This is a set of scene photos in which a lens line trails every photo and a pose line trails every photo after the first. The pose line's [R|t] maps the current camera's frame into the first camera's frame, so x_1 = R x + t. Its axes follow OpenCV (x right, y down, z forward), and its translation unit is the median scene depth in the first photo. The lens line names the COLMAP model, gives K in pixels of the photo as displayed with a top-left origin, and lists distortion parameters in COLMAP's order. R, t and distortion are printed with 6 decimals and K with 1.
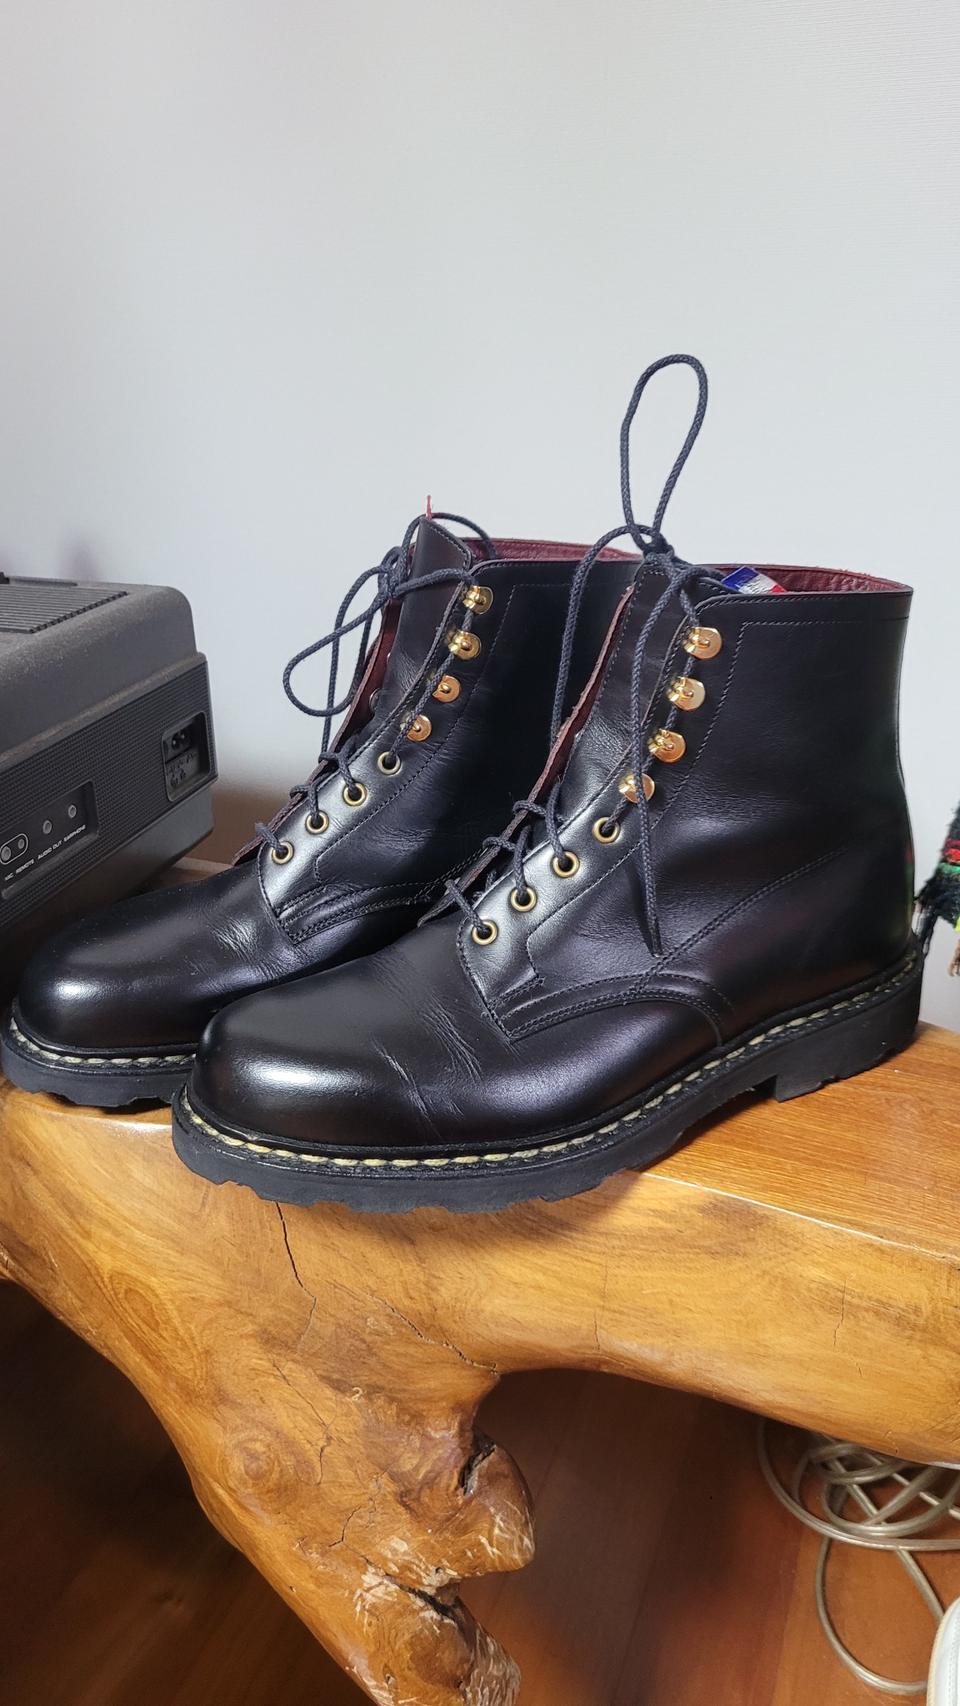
lens RADIAL K [[1314.5, 0, 490.3], [0, 1314.5, 850.6], [0, 0, 1]] dist [0.020528, -0.021259]
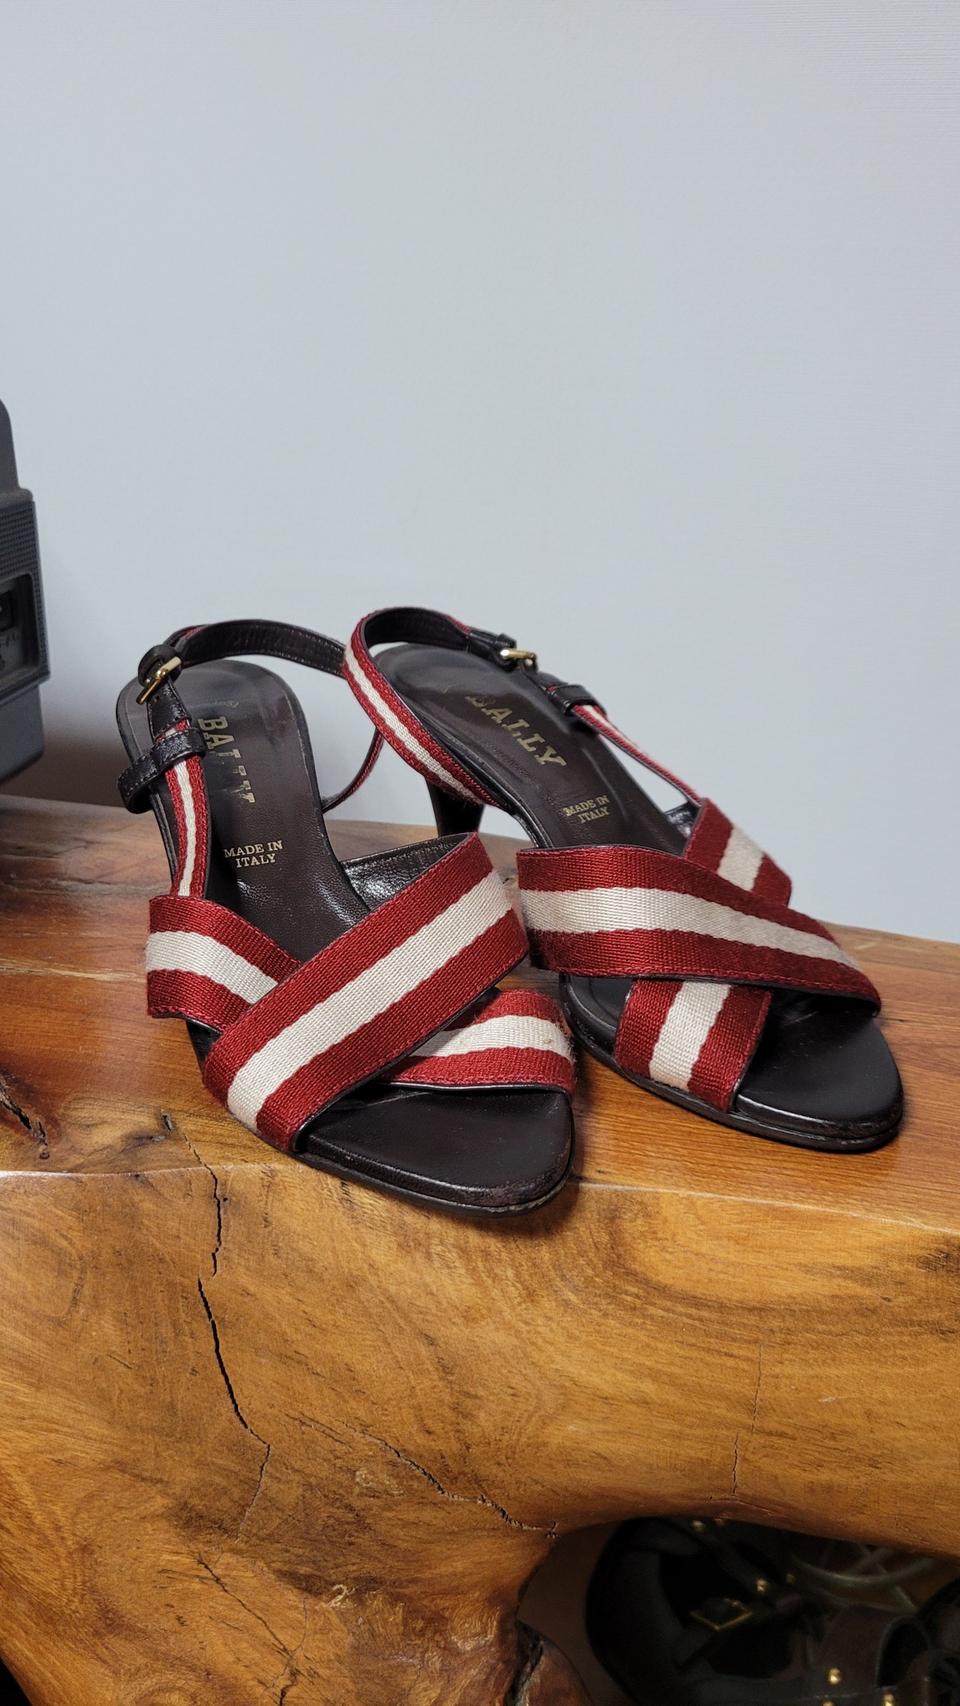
lens RADIAL K [[1314.5, 0, 489.6], [0, 1314.5, 869.9], [0, 0, 1]] dist [0.020528, -0.021259]
pose [[0.988048, -0.016902, 0.153218, -0.119943], [0.017907, 0.999826, -0.005181, 0.080056], [-0.153104, 0.007863, 0.988179, 0.380289]]
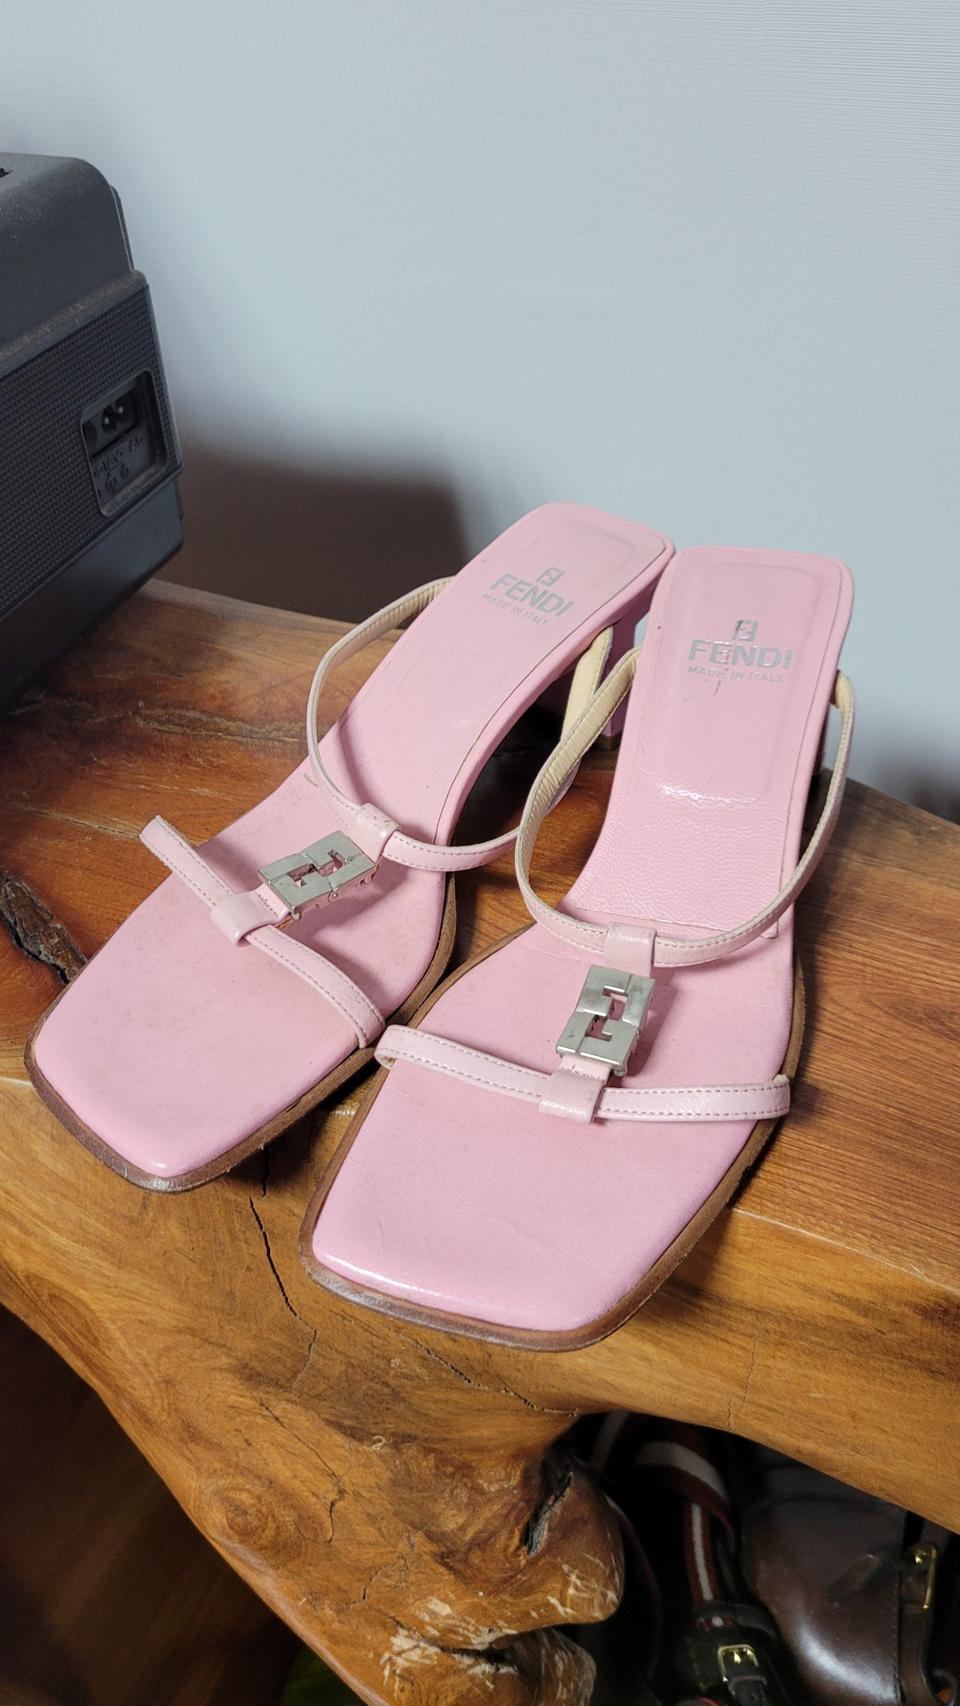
lens RADIAL K [[1314.5, 0, 481.5], [0, 1314.5, 858.4], [0, 0, 1]] dist [0.020528, -0.021259]
pose [[0.998040, 0.022248, -0.058498, -0.011515], [-0.003089, 0.951056, 0.309003, -0.105857], [0.062510, -0.308216, 0.949260, 0.425308]]
